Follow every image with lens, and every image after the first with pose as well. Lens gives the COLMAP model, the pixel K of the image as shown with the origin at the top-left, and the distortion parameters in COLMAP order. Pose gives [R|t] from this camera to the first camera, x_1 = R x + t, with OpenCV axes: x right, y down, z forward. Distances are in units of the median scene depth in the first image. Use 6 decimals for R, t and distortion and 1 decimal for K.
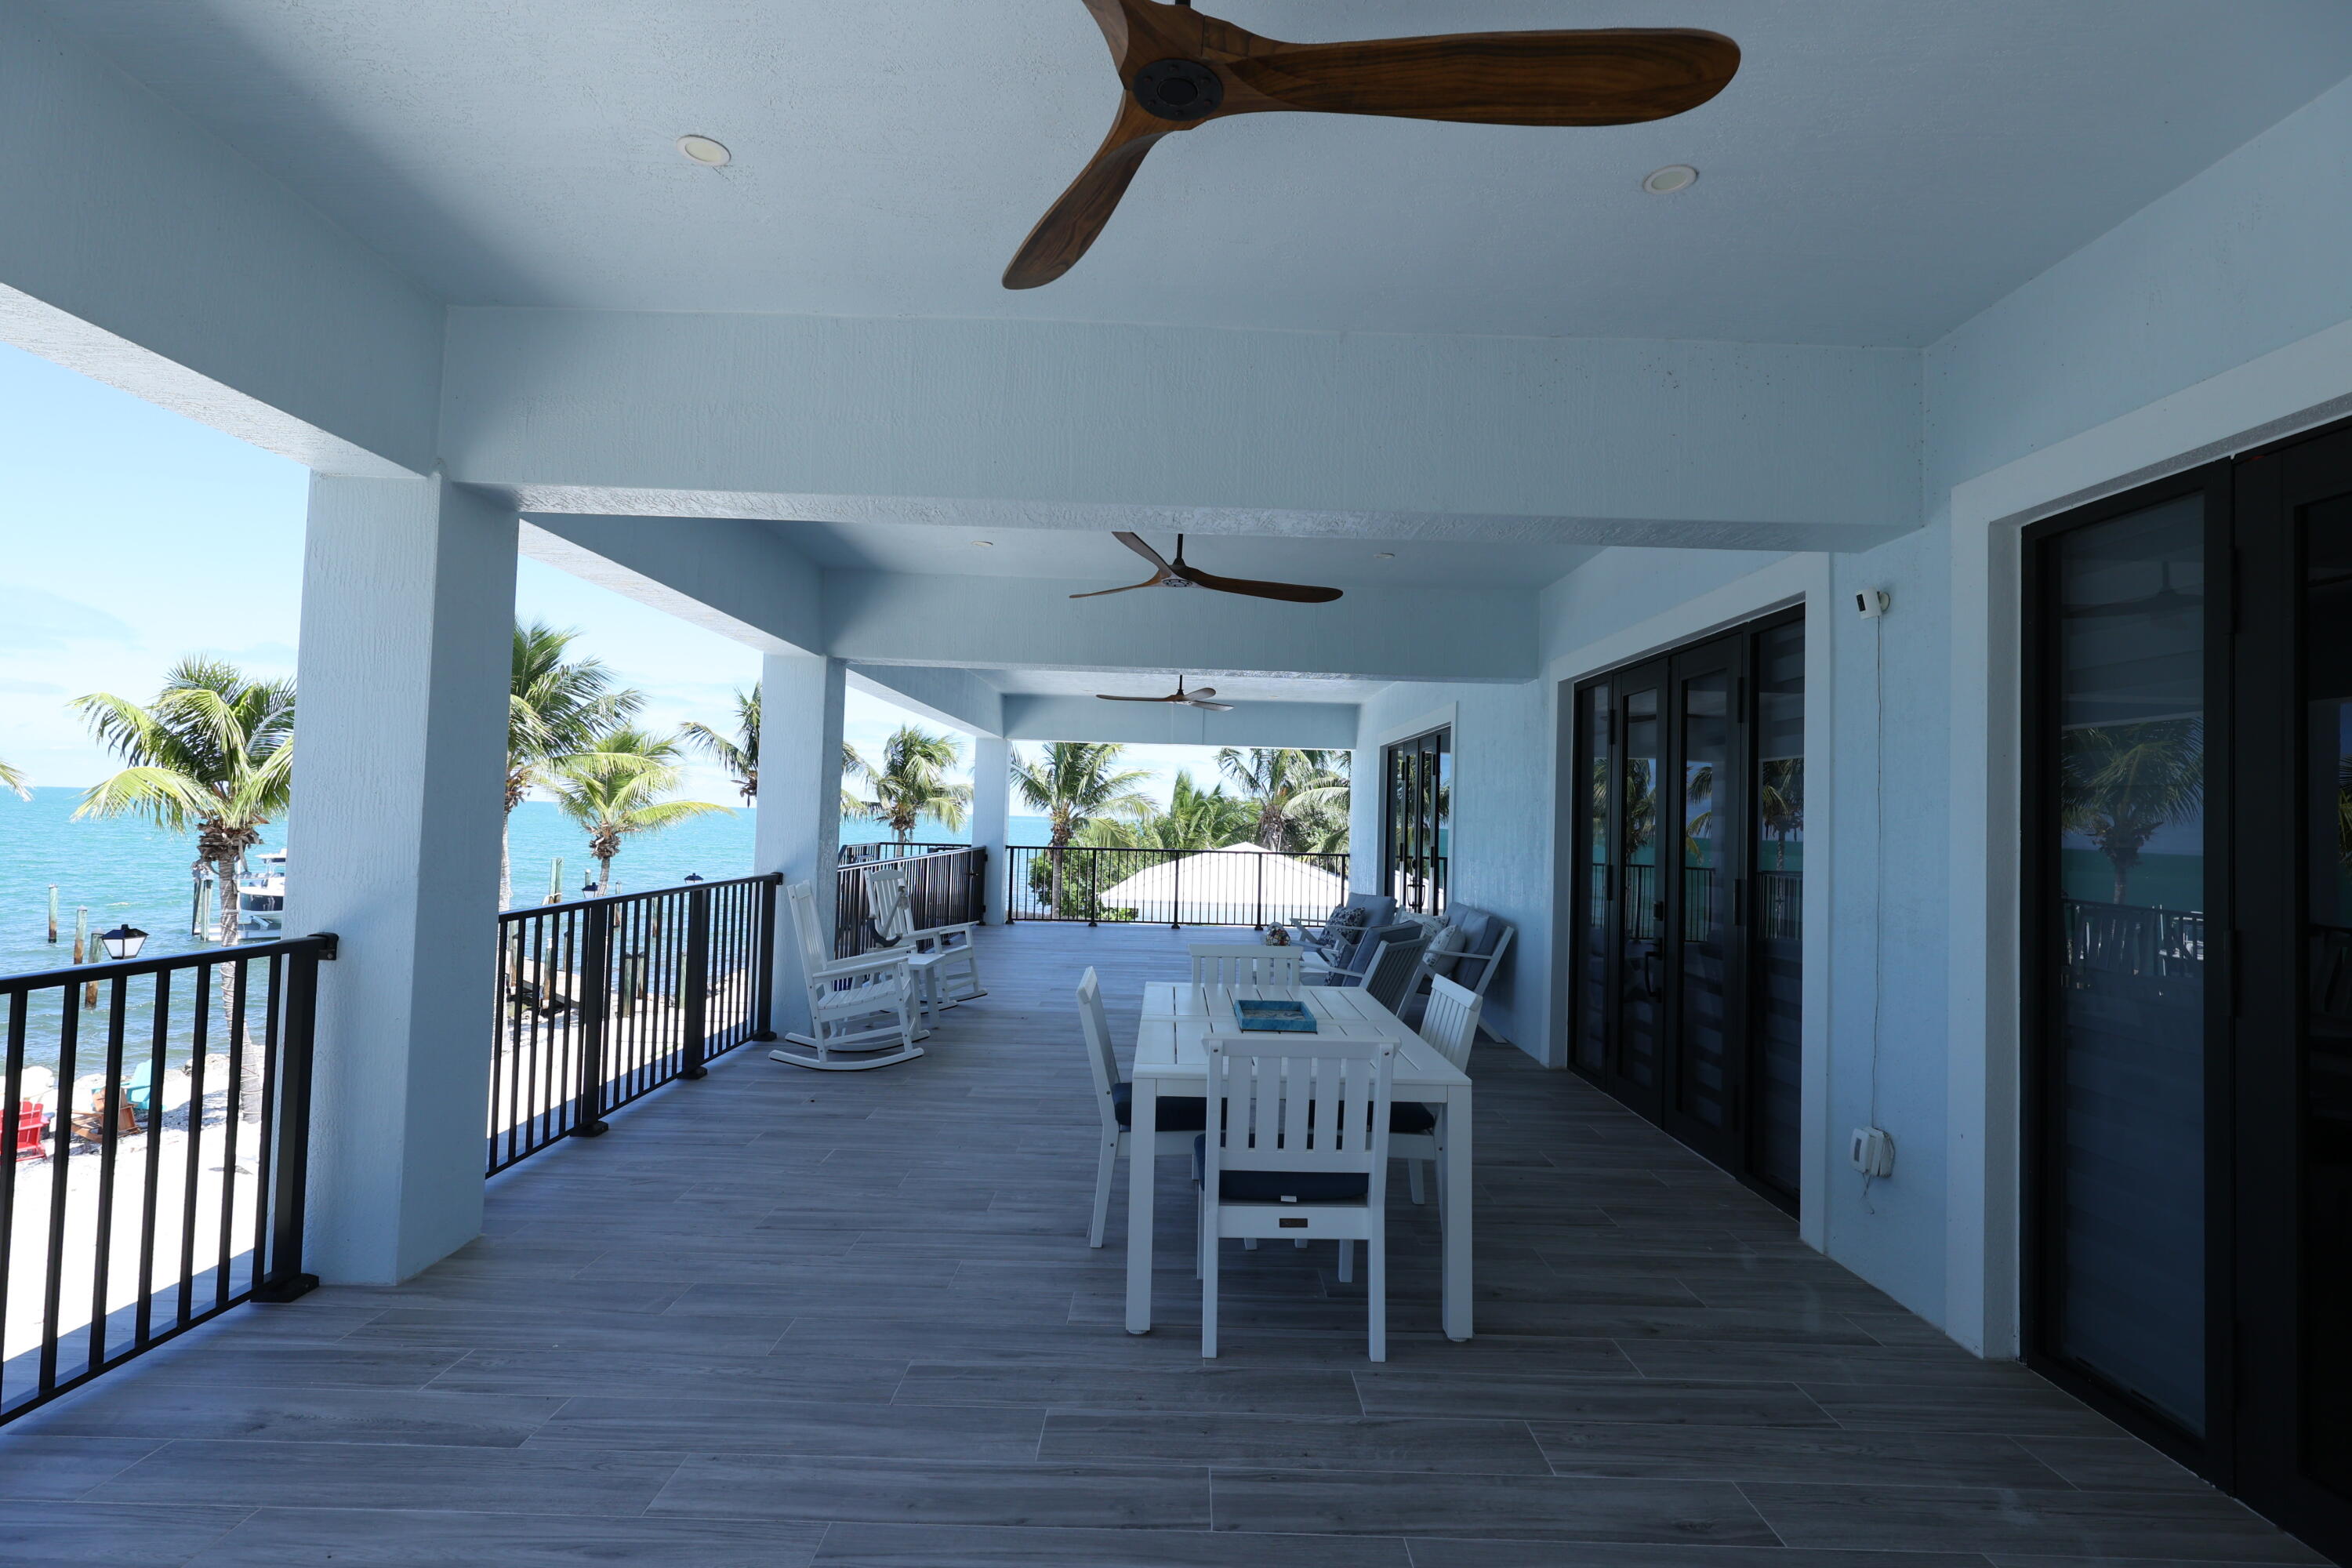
lens RADIAL K [[1094.3, 0, 1172.0], [0, 1094.3, 811.8], [0, 0, 1]] dist [0.000756, 0.000471]
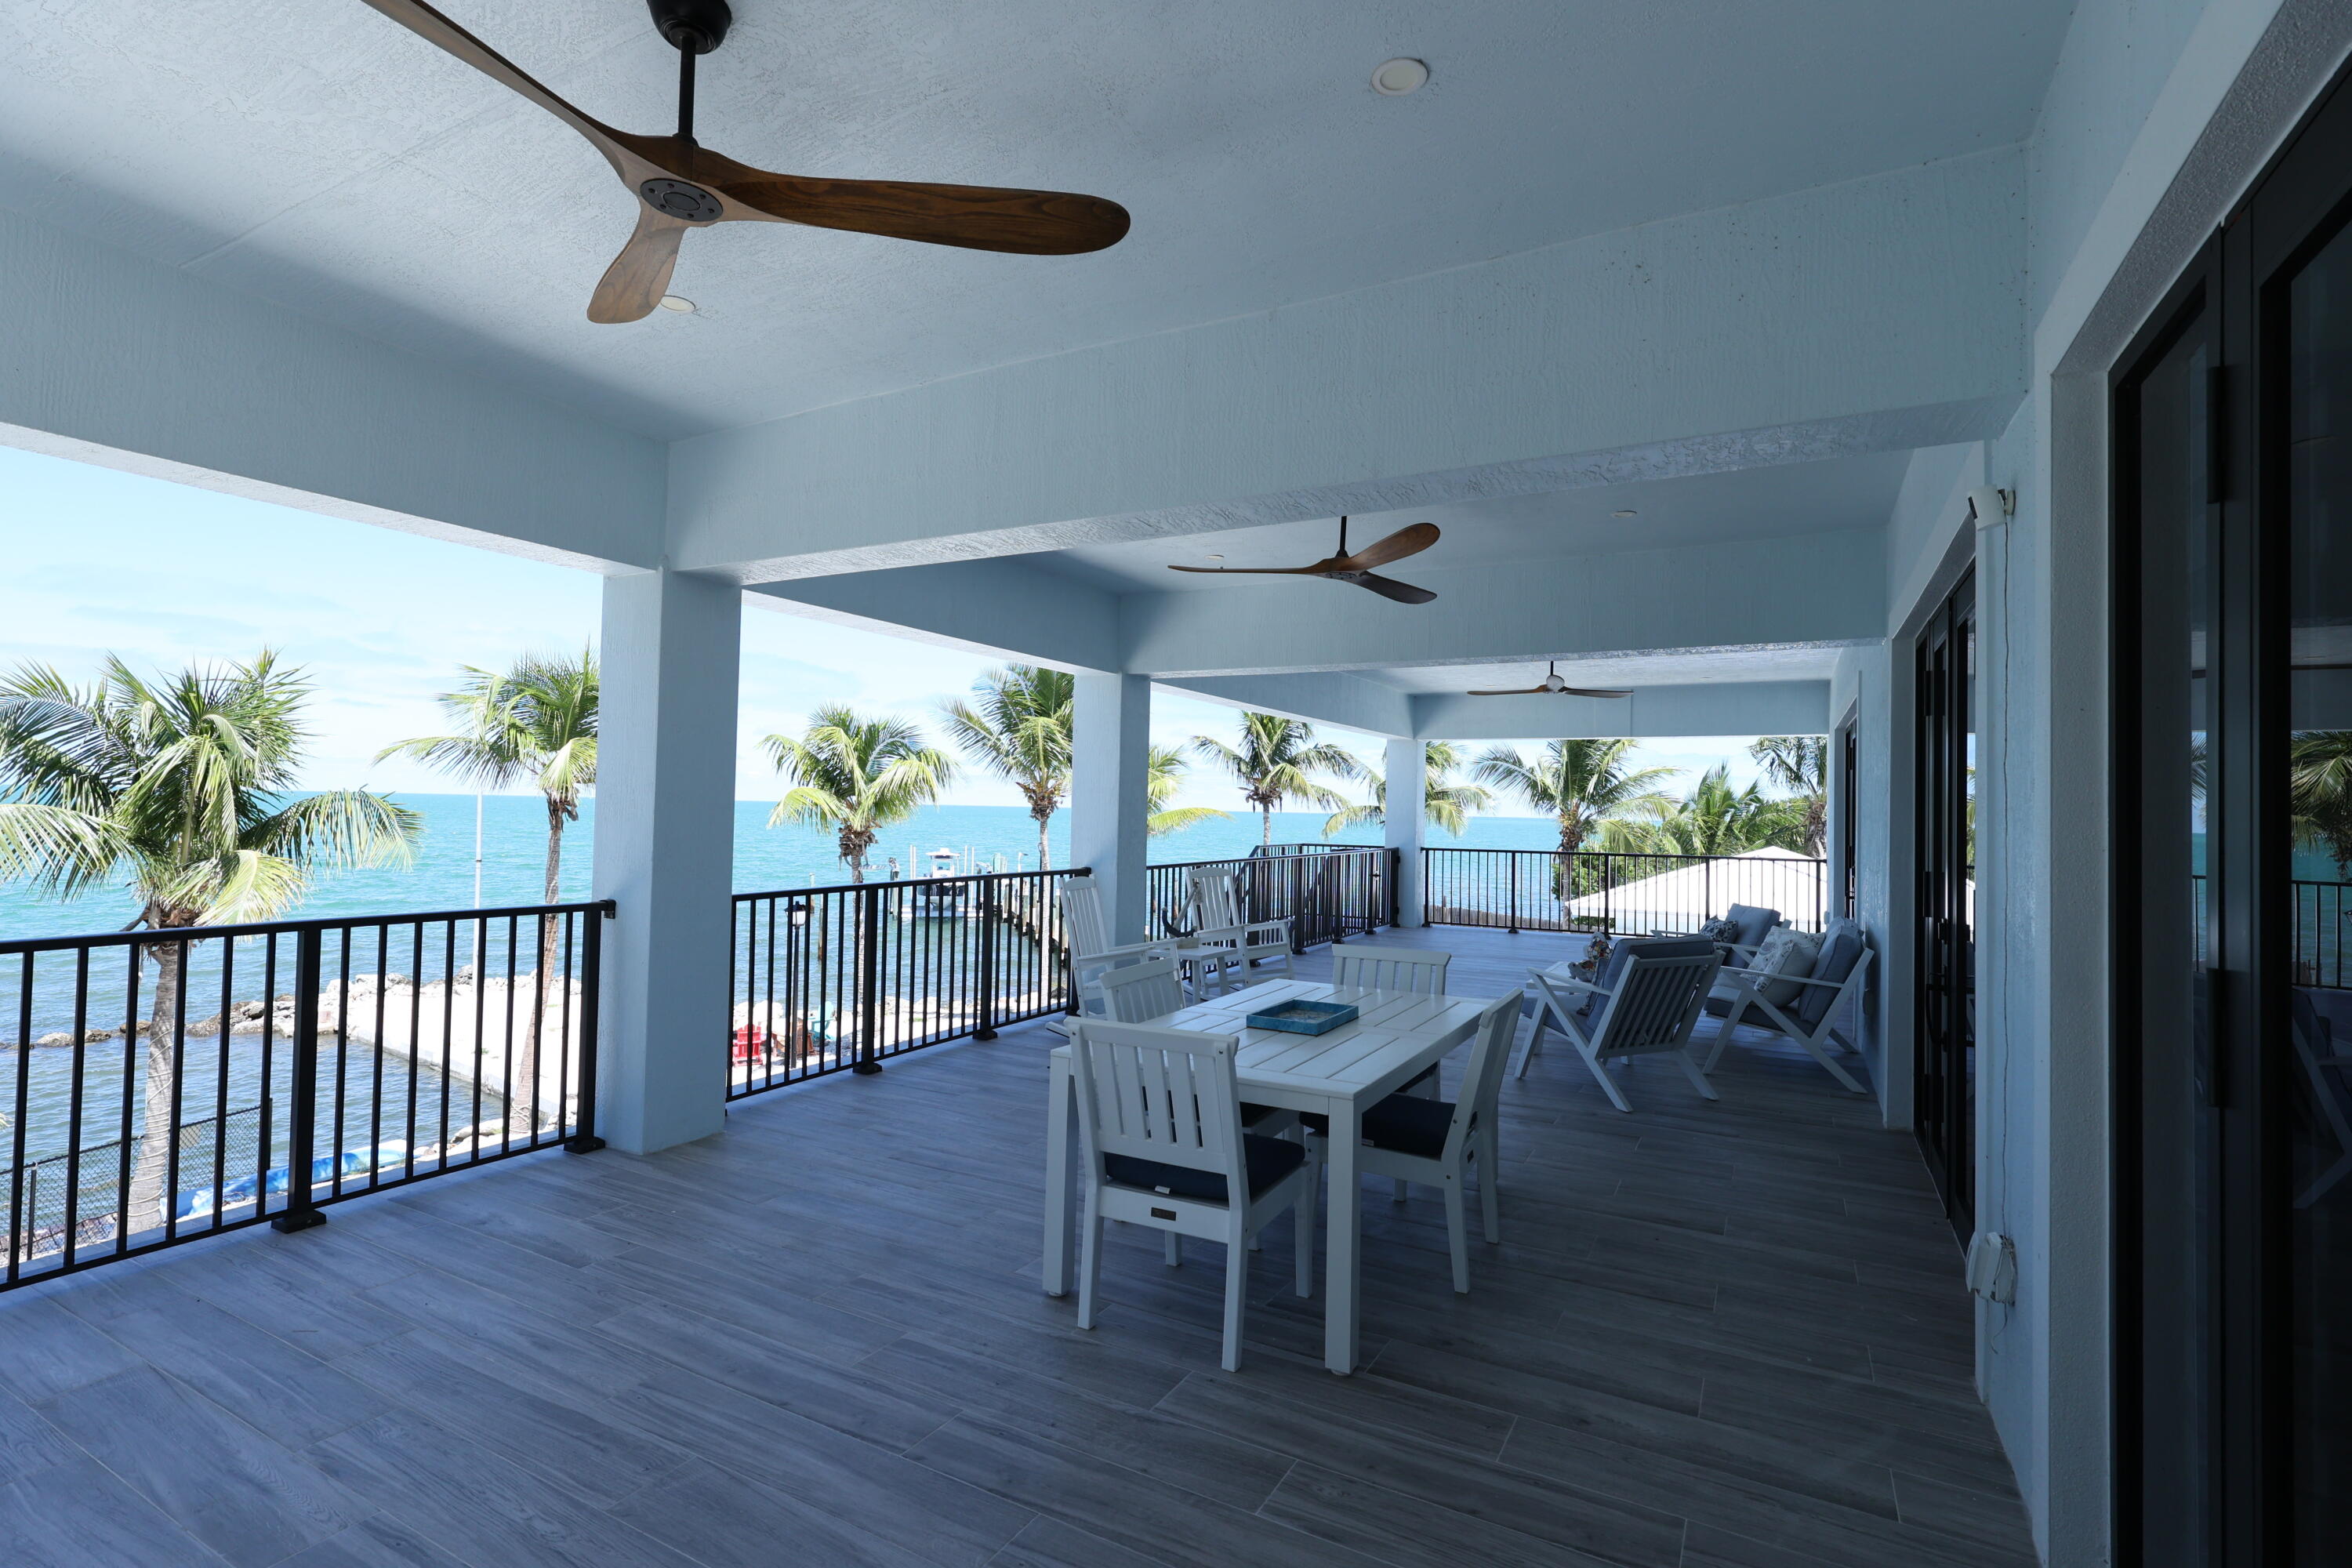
lens RADIAL K [[1094.3, 0, 1172.0], [0, 1094.3, 811.8], [0, 0, 1]] dist [0.000756, 0.000471]
pose [[0.873819, -0.010159, -0.486145, 0.489880], [0.008297, 0.999948, -0.005982, 0.009912], [0.486181, 0.001194, 0.873857, 0.100261]]
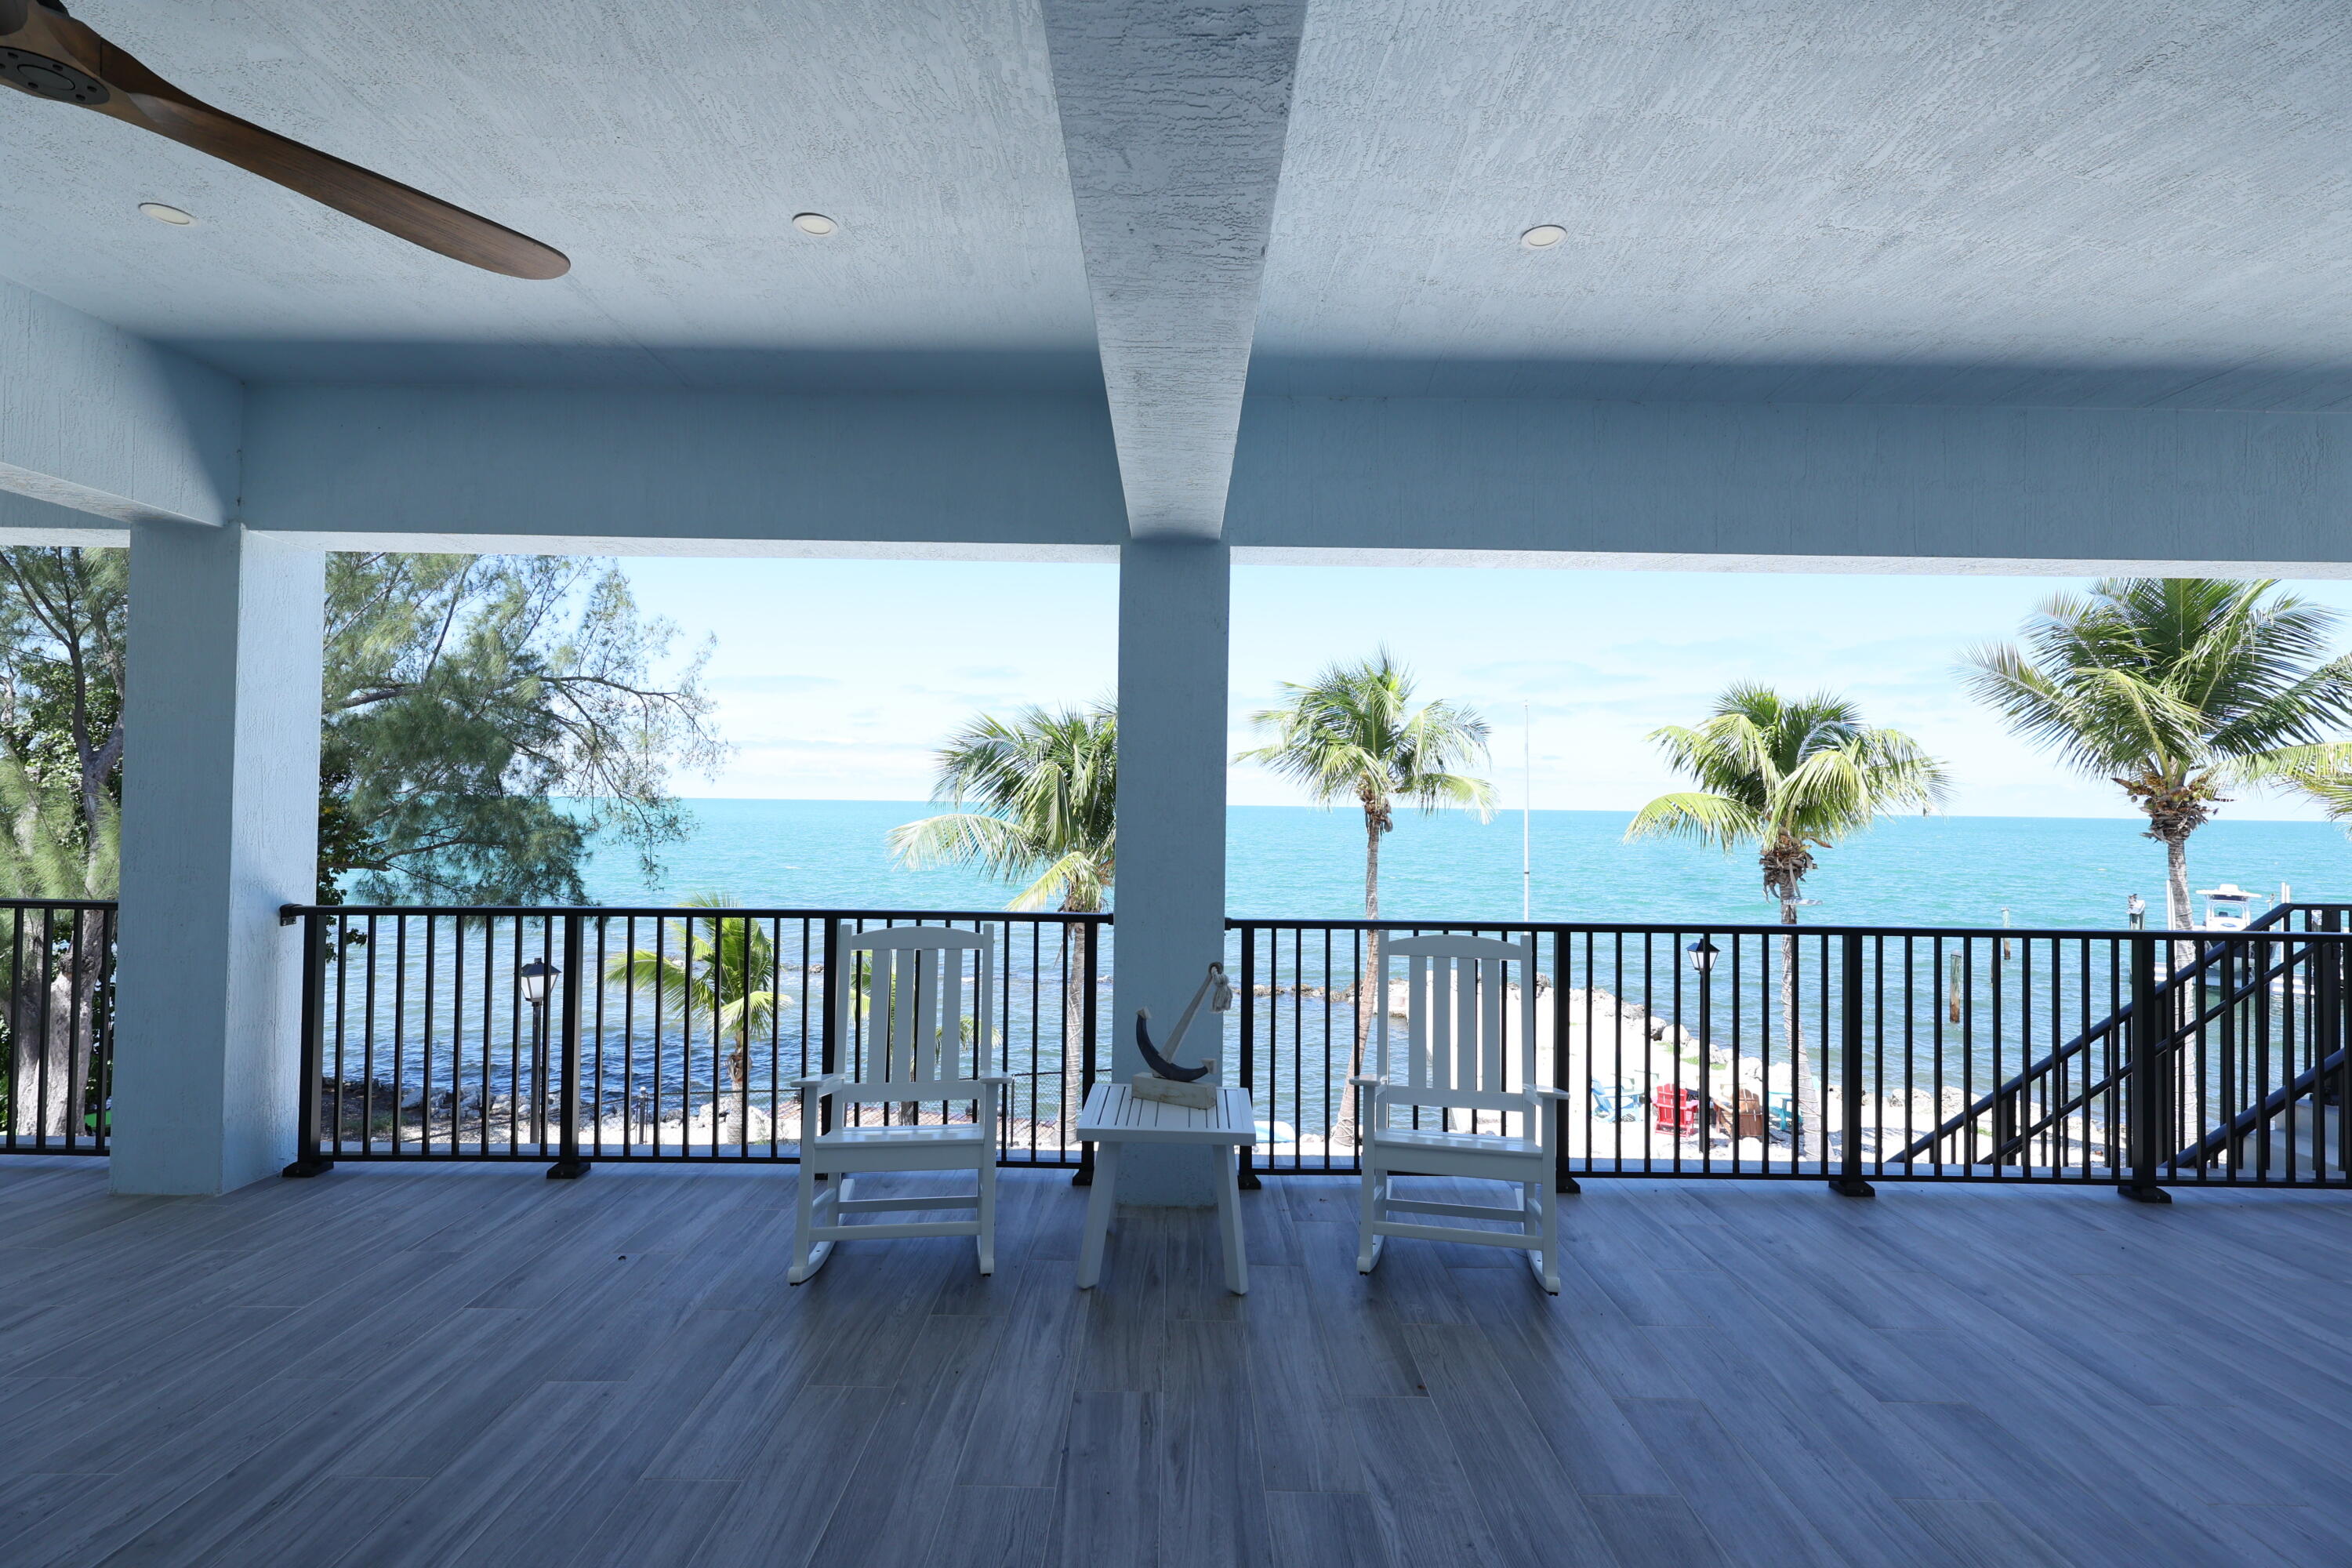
lens RADIAL K [[1105.4, 0, 1165.9], [0, 1105.4, 779.3], [0, 0, 1]] dist [0.001994, 0.000124]
pose [[-0.007536, -0.051173, -0.998661, 0.473134], [-0.007978, 0.998661, -0.051113, 0.023157], [0.999940, 0.007582, -0.007934, 1.920737]]
